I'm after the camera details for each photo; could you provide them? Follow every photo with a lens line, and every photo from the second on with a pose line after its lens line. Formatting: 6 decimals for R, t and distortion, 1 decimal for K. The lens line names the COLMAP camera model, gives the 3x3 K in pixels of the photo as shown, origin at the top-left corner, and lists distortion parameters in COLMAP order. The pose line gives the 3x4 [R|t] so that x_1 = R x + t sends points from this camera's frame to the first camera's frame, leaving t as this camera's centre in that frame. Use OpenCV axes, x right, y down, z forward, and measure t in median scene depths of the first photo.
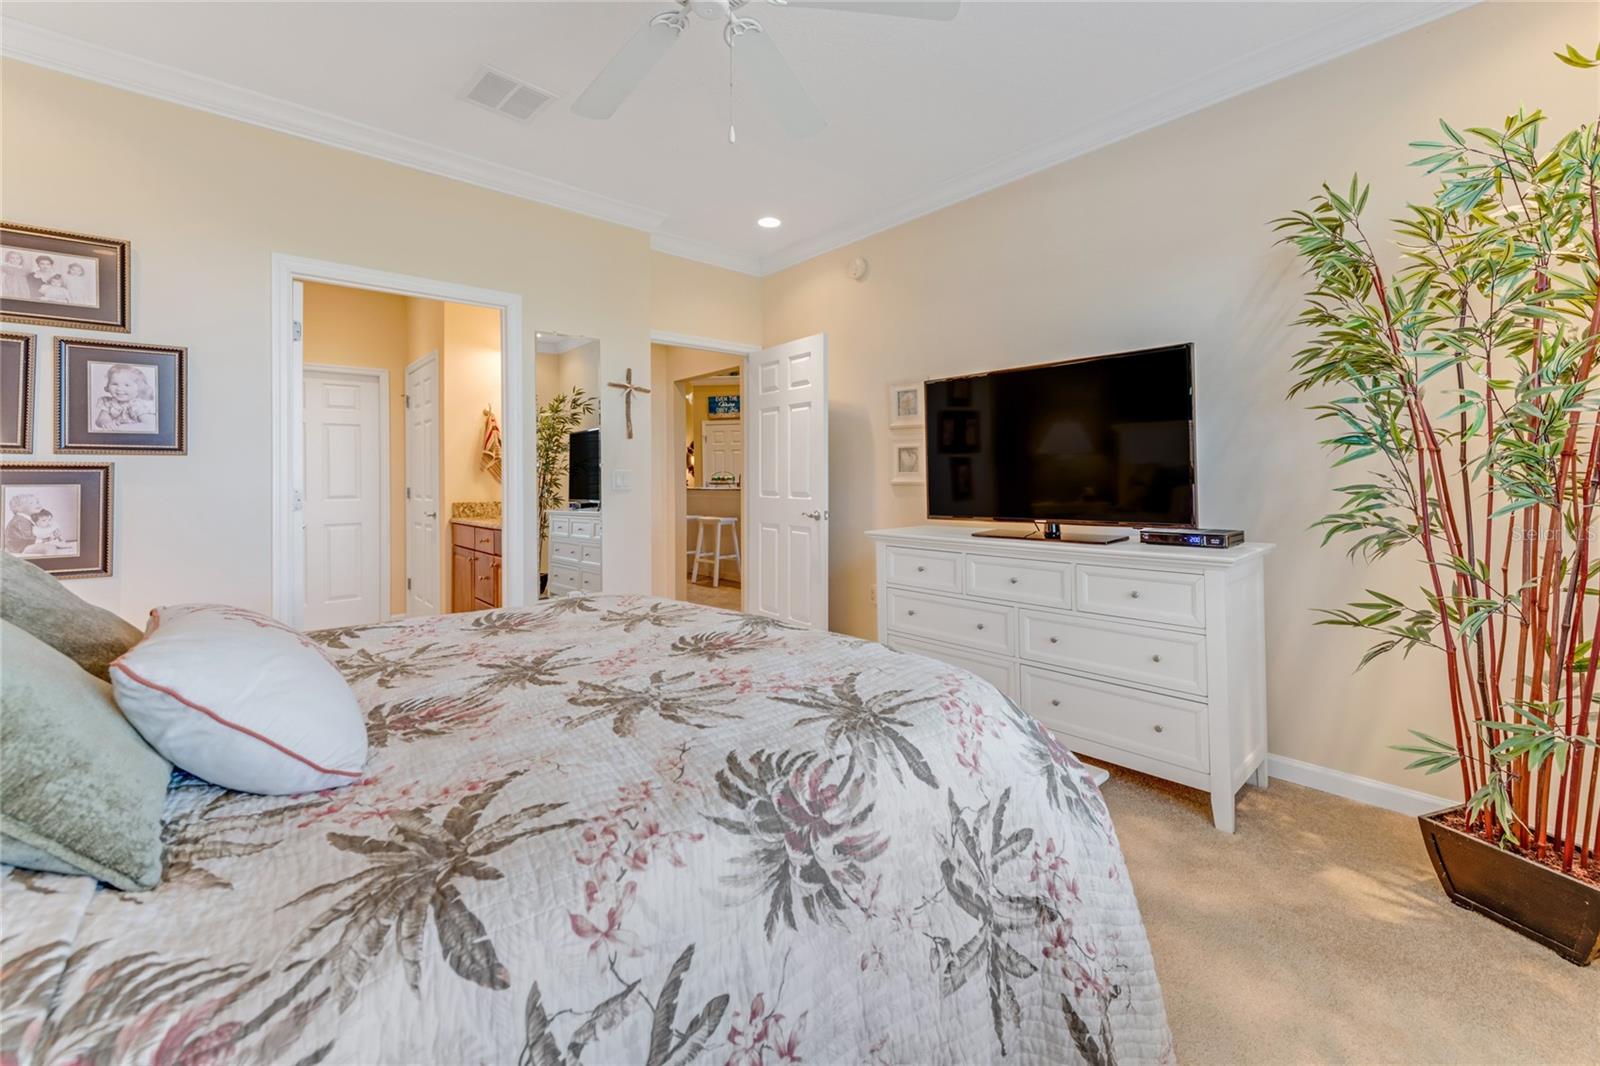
lens RADIAL K [[646.2, 0, 802.2], [0, 646.2, 481.1], [0, 0, 1]] dist [0.009122, 0.000097]
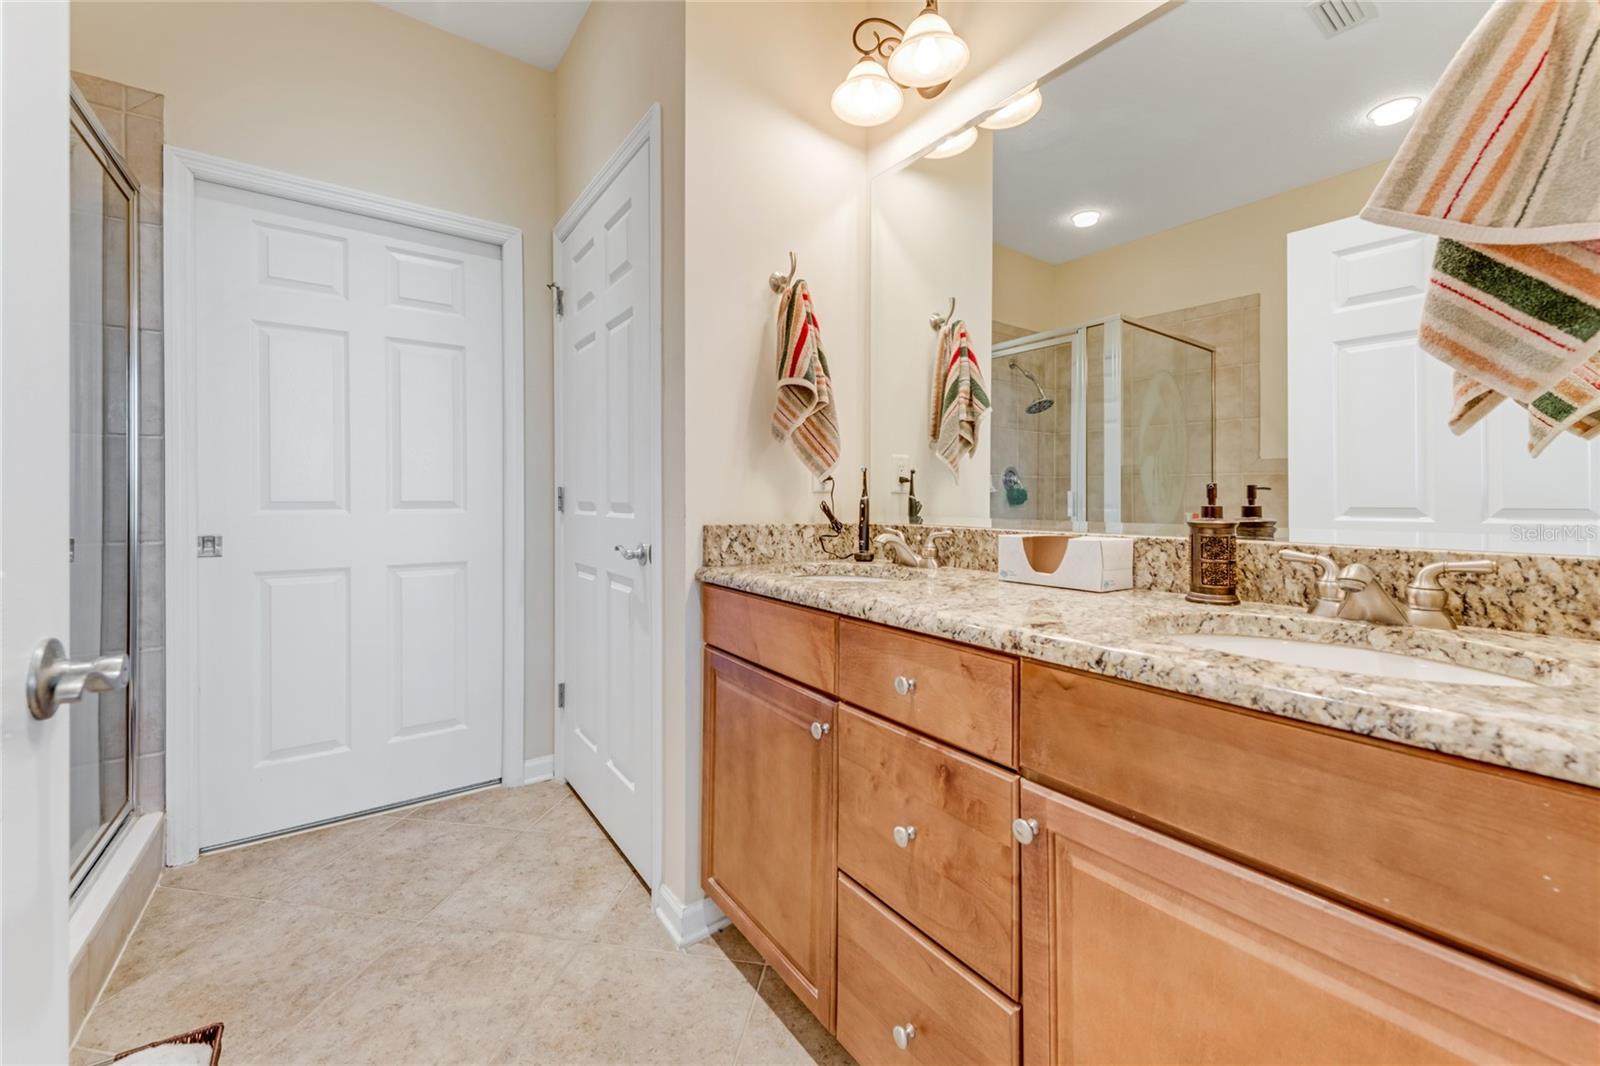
lens RADIAL K [[643.1, 0, 797.0], [0, 643.1, 510.6], [0, 0, 1]] dist [0.003829, 0.000016]
pose [[0.992364, 0.014370, -0.122500, -0.417284], [-0.012089, 0.999740, 0.019338, 0.017029], [0.122746, -0.017709, 0.992280, 0.613968]]
